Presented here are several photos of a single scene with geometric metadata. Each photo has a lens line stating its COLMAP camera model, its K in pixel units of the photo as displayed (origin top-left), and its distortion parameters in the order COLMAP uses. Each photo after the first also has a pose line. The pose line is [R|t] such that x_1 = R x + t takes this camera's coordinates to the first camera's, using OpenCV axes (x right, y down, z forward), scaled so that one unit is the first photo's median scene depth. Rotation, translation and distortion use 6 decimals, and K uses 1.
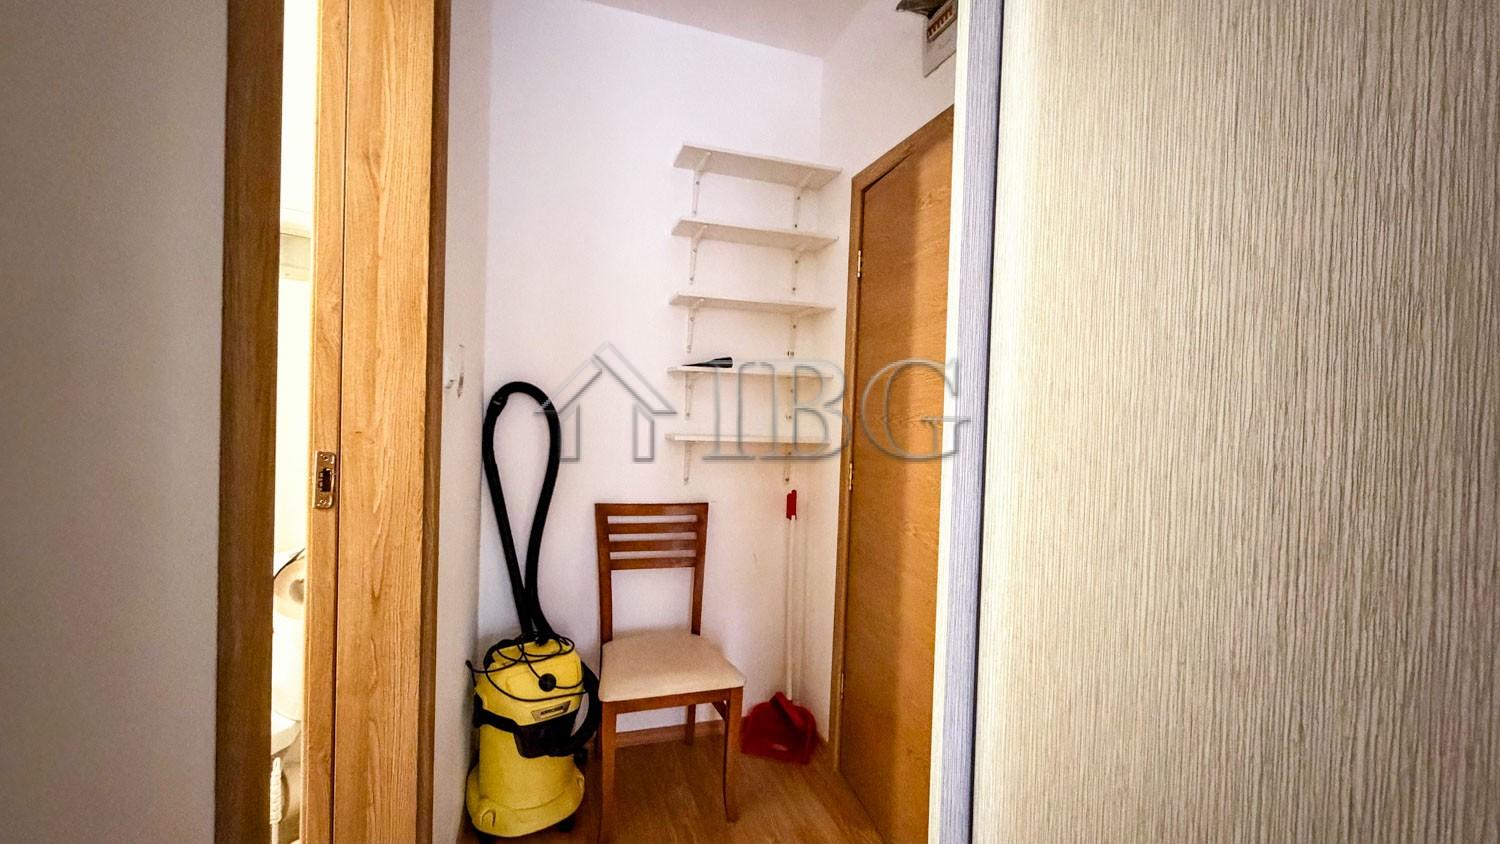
lens RADIAL K [[607.1, 0, 756.0], [0, 607.1, 420.0], [0, 0, 1]] dist [0.007642, 0.000185]
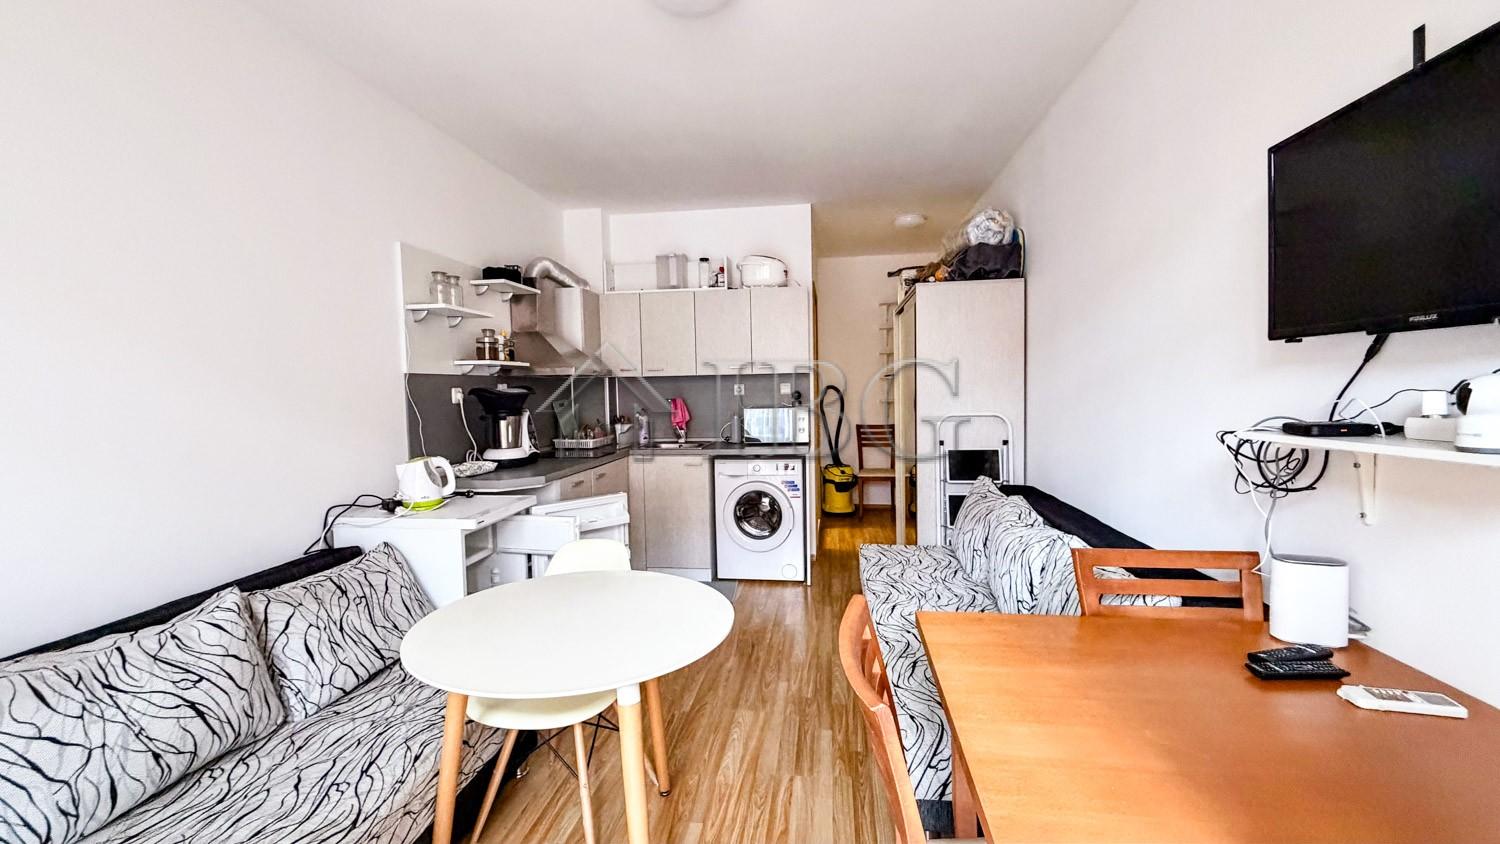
lens RADIAL K [[607.1, 0, 751.9], [0, 607.1, 417.8], [0, 0, 1]] dist [0.007642, 0.000185]
pose [[0.891672, -0.029213, -0.451738, 0.631742], [0.043324, 0.998842, 0.020923, 0.020814], [0.450604, -0.038228, 0.891905, -1.900507]]
